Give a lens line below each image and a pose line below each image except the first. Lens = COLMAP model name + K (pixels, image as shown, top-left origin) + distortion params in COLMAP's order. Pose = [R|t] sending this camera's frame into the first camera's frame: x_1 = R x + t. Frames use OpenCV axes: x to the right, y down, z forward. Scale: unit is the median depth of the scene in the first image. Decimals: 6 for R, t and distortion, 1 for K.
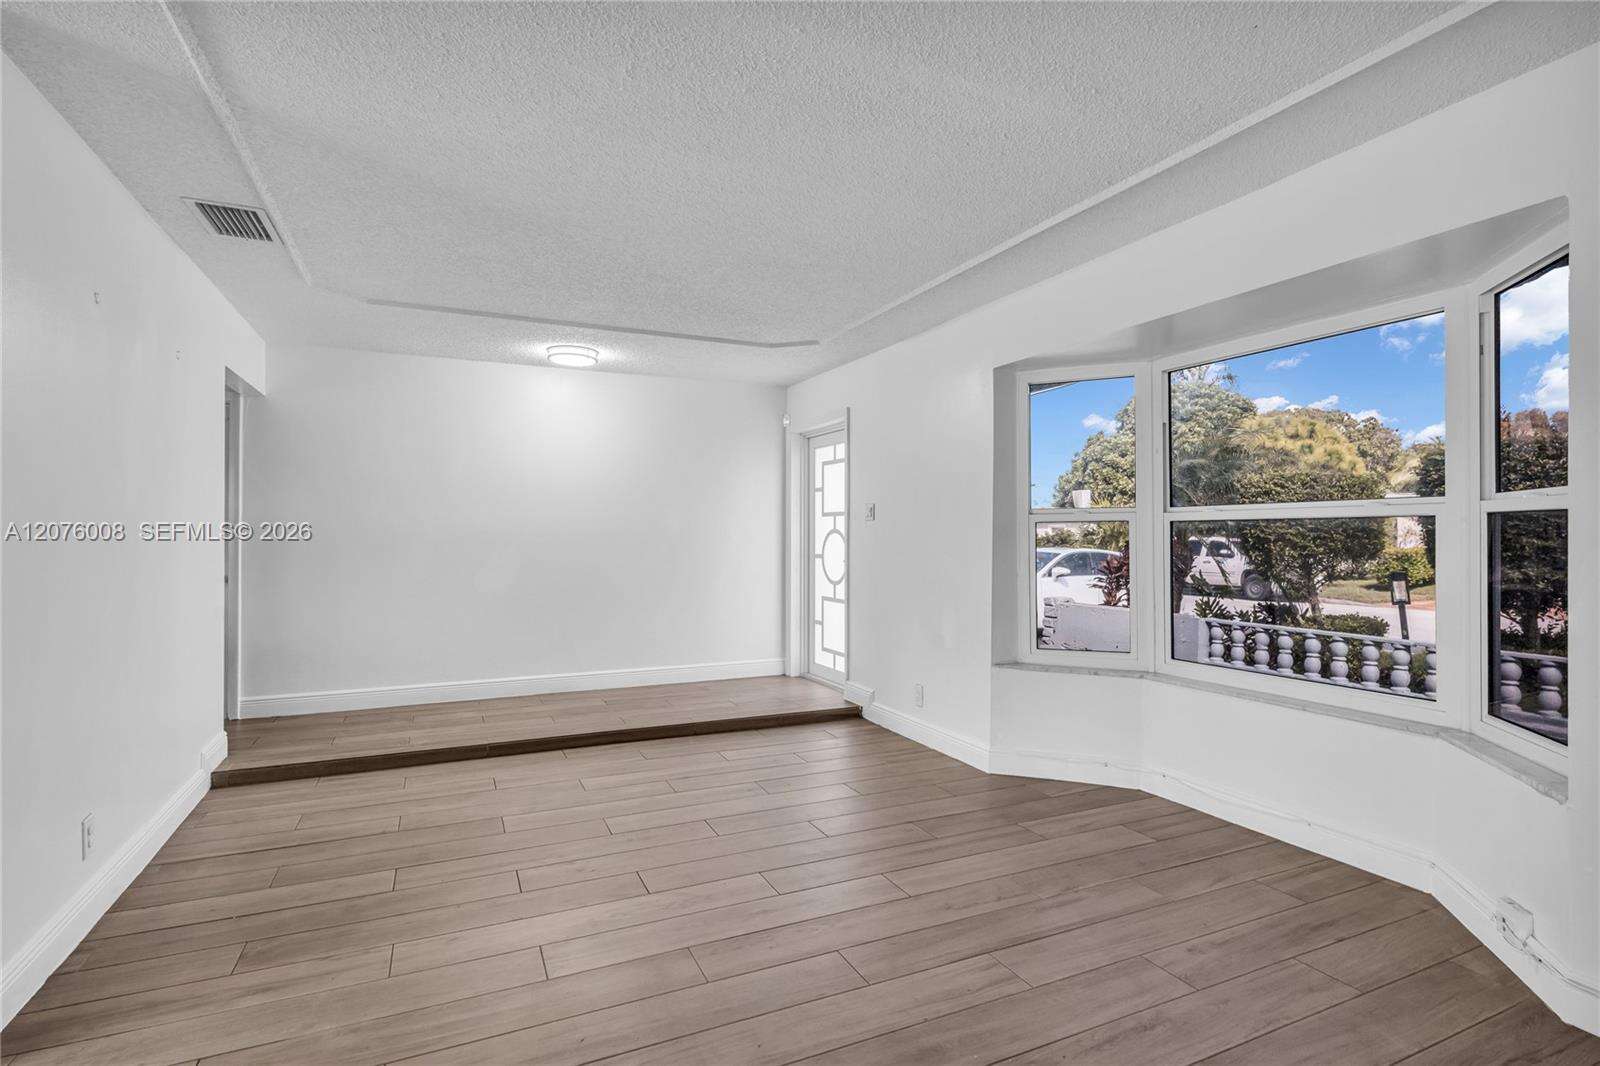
lens RADIAL K [[756.3, 0, 799.1], [0, 756.3, 522.2], [0, 0, 1]] dist [-0.001000, -0.000054]
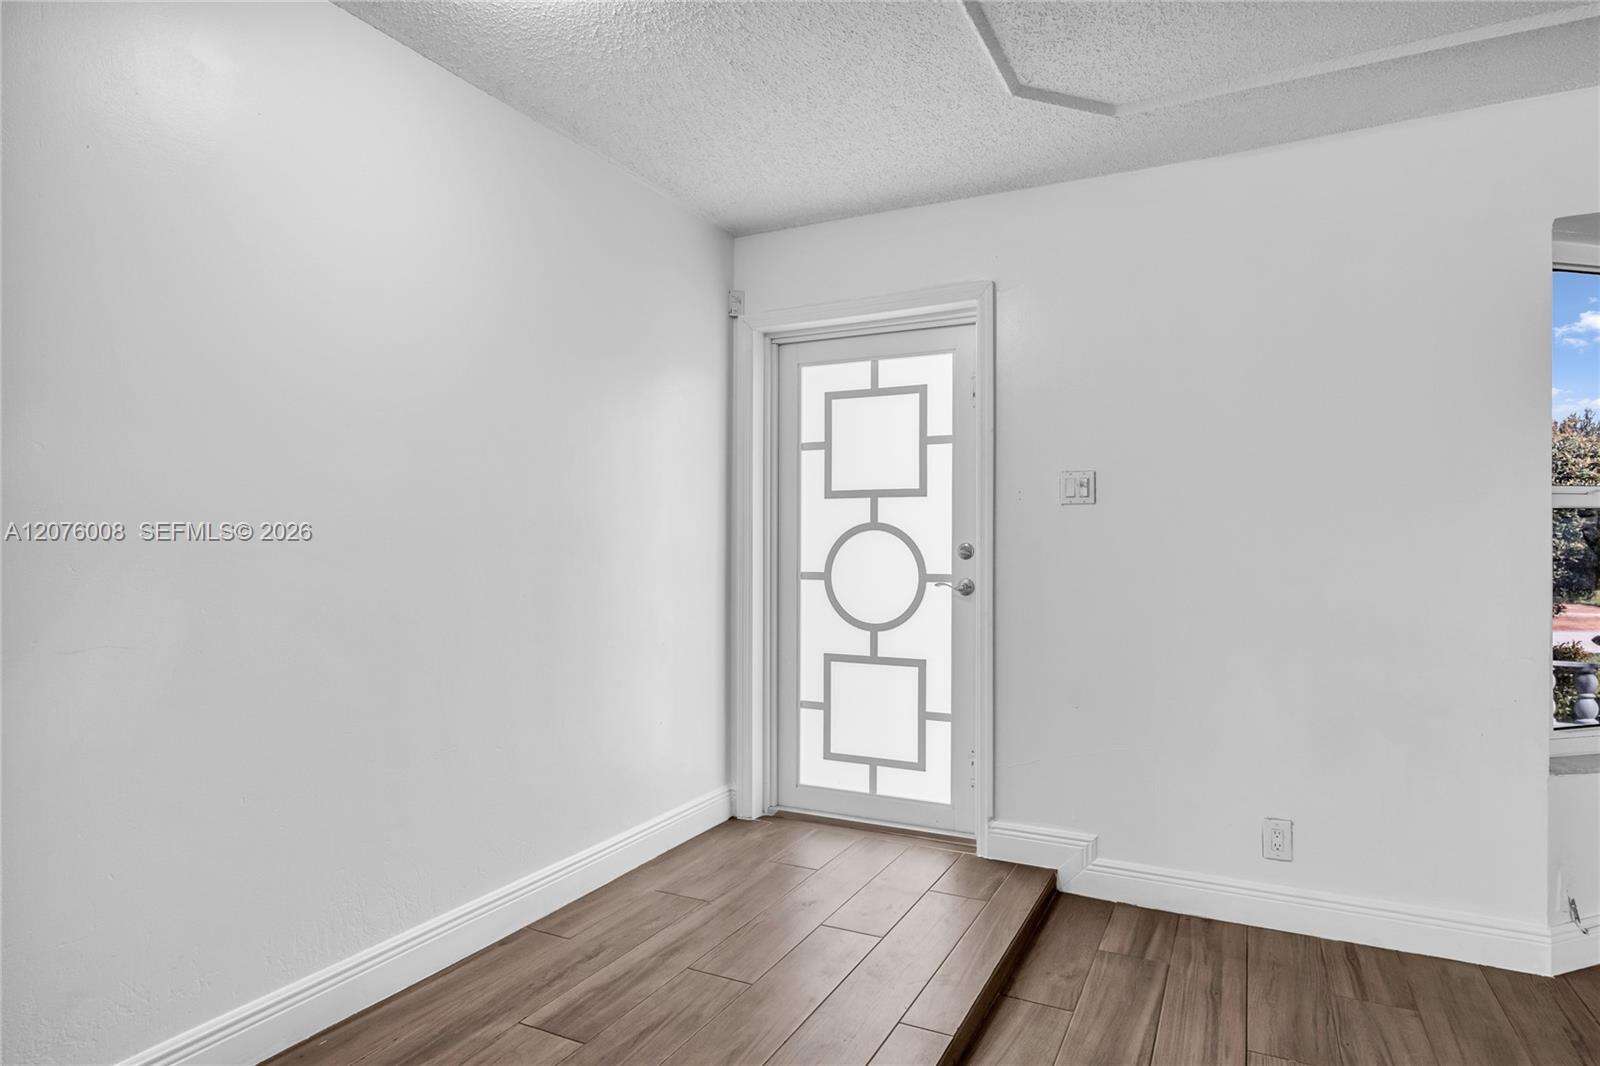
lens RADIAL K [[878.1, 0, 800.0], [0, 878.1, 533.0], [0, 0, 1]] dist [-0.002505, -0.001105]
pose [[0.779622, 0.002186, 0.626247, -0.352671], [-0.009034, 0.999929, 0.007756, 0.011484], [-0.626186, -0.011705, 0.779586, 0.542420]]
